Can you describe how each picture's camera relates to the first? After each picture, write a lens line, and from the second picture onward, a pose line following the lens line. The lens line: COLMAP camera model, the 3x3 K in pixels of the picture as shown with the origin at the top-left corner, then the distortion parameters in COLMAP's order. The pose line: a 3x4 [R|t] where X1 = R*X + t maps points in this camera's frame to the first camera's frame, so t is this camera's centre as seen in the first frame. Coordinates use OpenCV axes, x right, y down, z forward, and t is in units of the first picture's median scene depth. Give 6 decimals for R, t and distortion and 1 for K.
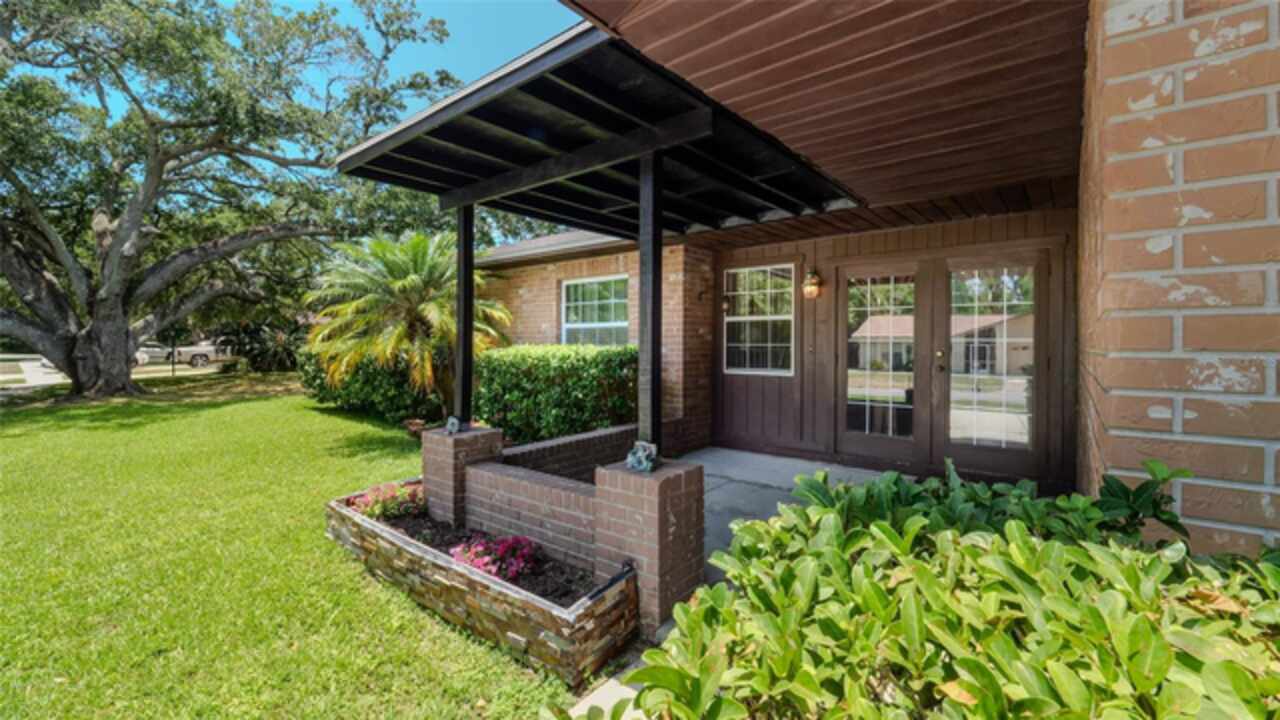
lens RADIAL K [[529.2, 0, 638.0], [0, 529.2, 357.6], [0, 0, 1]] dist [-0.006720, -0.001074]
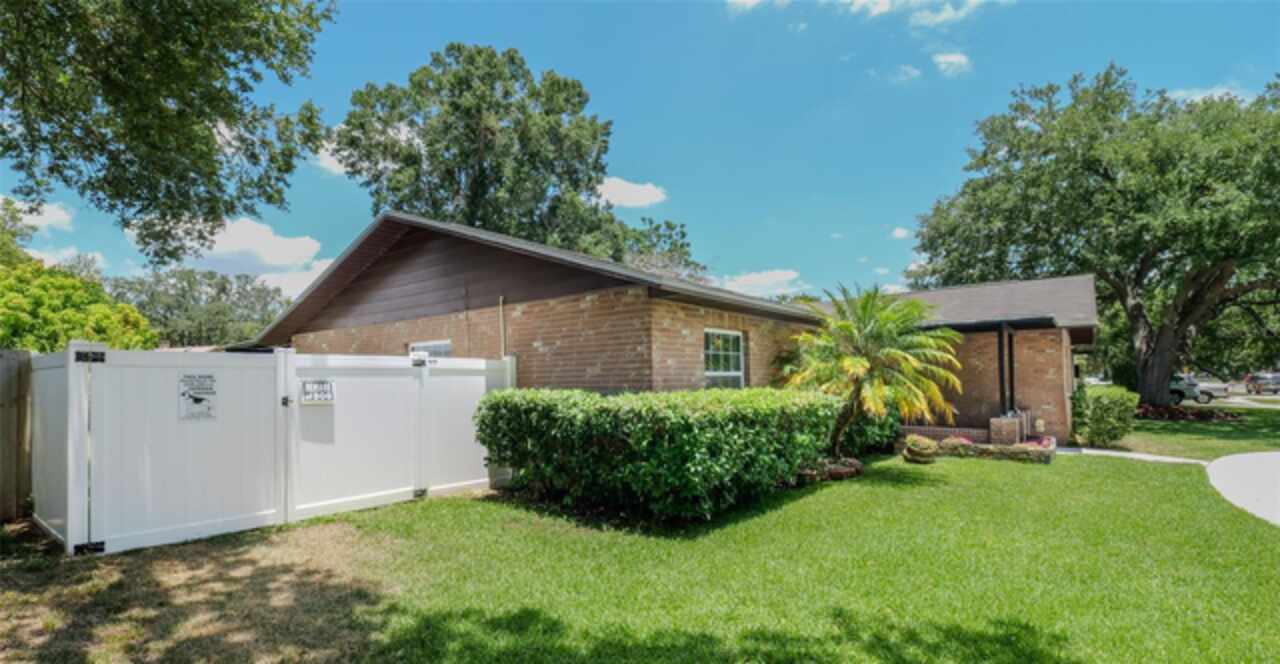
lens RADIAL K [[532.0, 0, 676.6], [0, 532.0, 374.4], [0, 0, 1]] dist [-0.012567, -0.000087]
pose [[-0.045903, 0.012000, 0.998874, -0.689785], [0.044340, 0.998967, -0.009964, -0.029070], [-0.997961, 0.043833, -0.046388, 0.652087]]
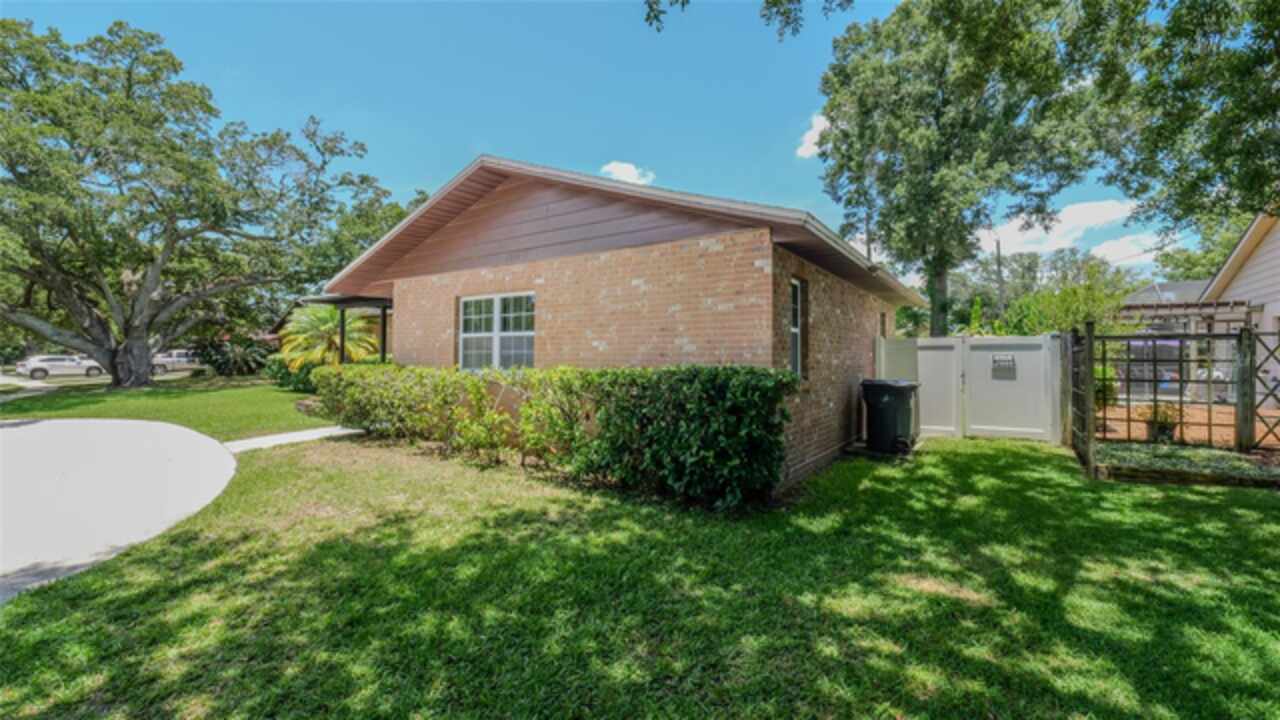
lens RADIAL K [[529.2, 0, 642.2], [0, 529.2, 356.8], [0, 0, 1]] dist [-0.006720, -0.001074]
pose [[0.995613, -0.000472, 0.093570, 0.329183], [0.002990, 0.999637, -0.026775, 0.025693], [-0.093523, 0.026937, 0.995253, -0.653264]]
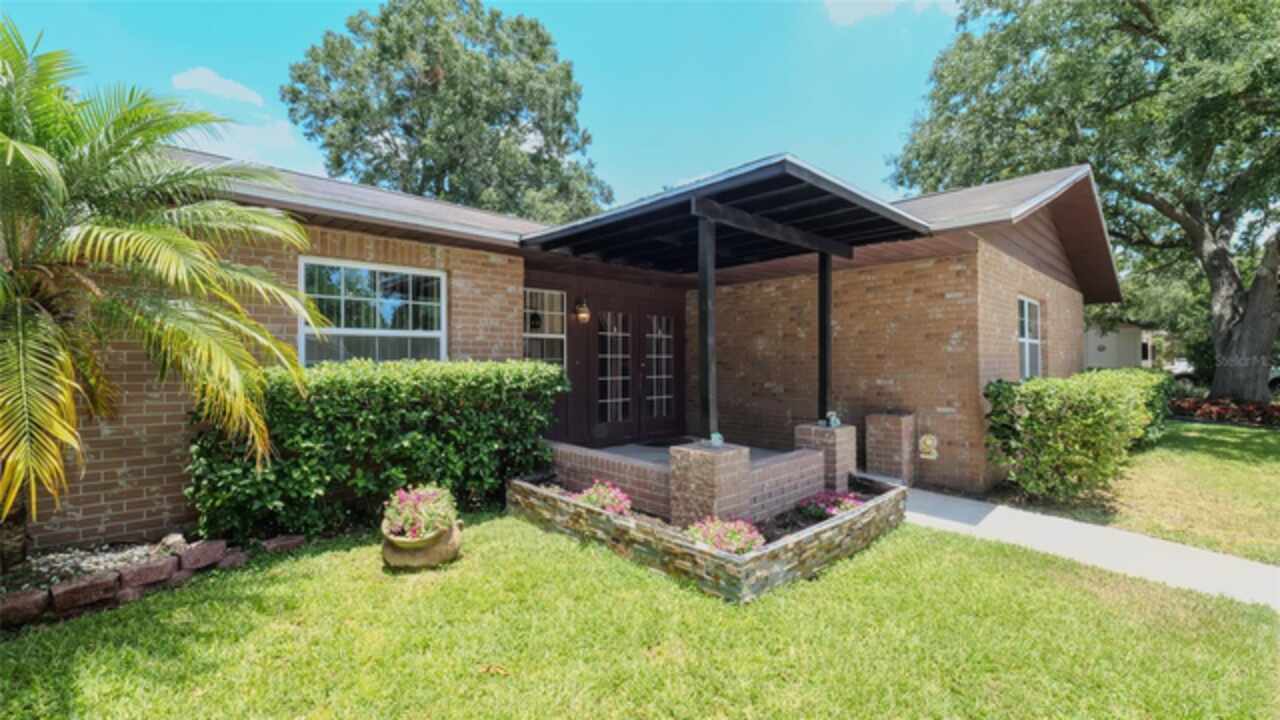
lens RADIAL K [[529.2, 0, 640.3], [0, 529.2, 355.7], [0, 0, 1]] dist [-0.006720, -0.001074]
pose [[0.093736, -0.003558, 0.995591, -0.351912], [0.025052, 0.999685, 0.001214, -0.010625], [-0.995282, 0.024827, 0.093795, 0.272722]]
